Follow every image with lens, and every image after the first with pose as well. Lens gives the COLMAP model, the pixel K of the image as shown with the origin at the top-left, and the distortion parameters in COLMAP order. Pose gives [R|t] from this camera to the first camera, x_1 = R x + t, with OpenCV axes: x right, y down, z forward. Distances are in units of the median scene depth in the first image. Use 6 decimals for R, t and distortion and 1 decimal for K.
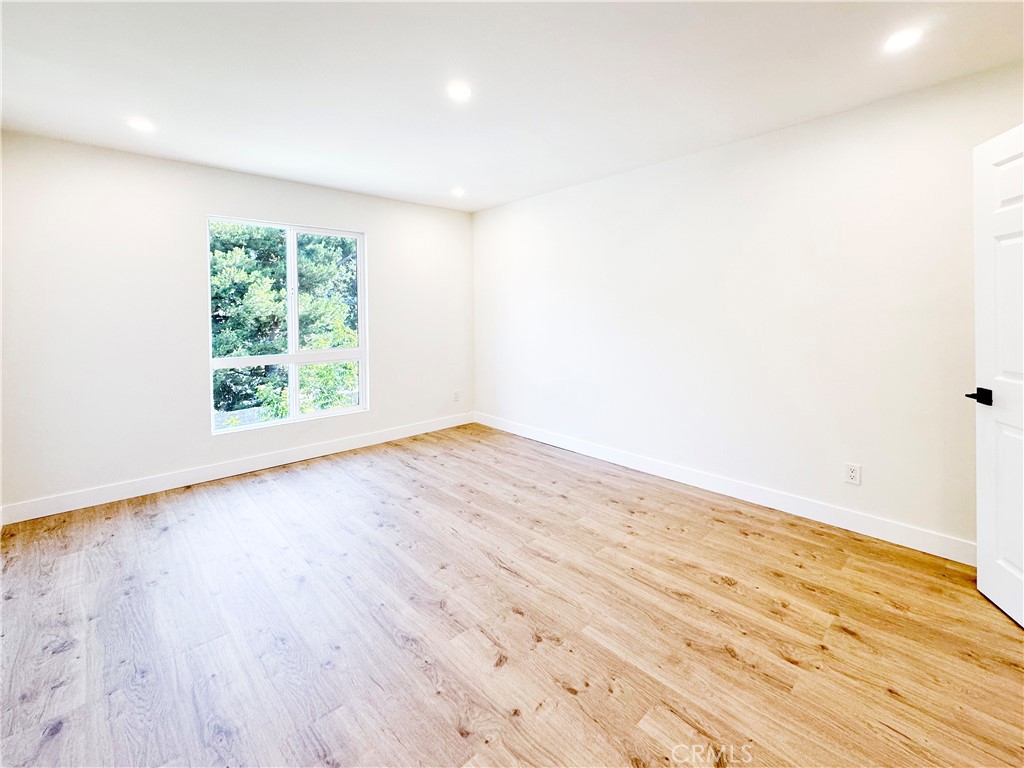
lens RADIAL K [[459.1, 0, 507.9], [0, 459.1, 386.1], [0, 0, 1]] dist [-0.004050, 0.002263]
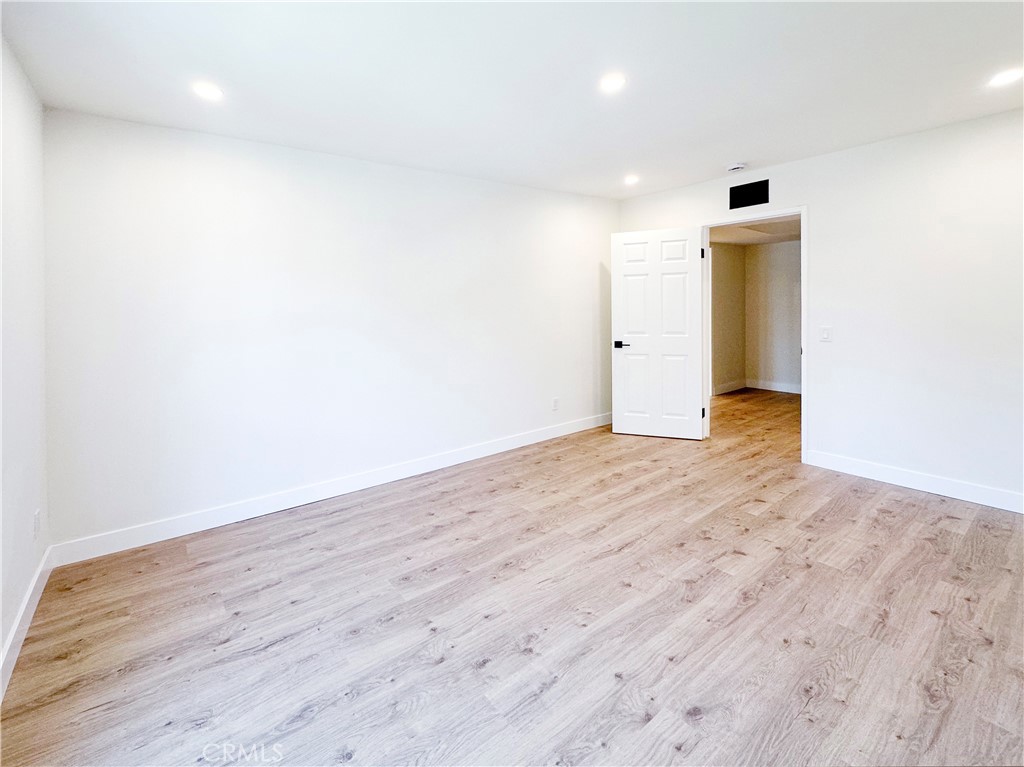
lens RADIAL K [[459.1, 0, 511.9], [0, 459.1, 383.1], [0, 0, 1]] dist [-0.004050, 0.002263]
pose [[0.071155, -0.167837, 0.983244, -1.124328], [0.183743, 0.971079, 0.152463, -0.211106], [-0.980396, 0.169815, 0.099936, 1.194012]]
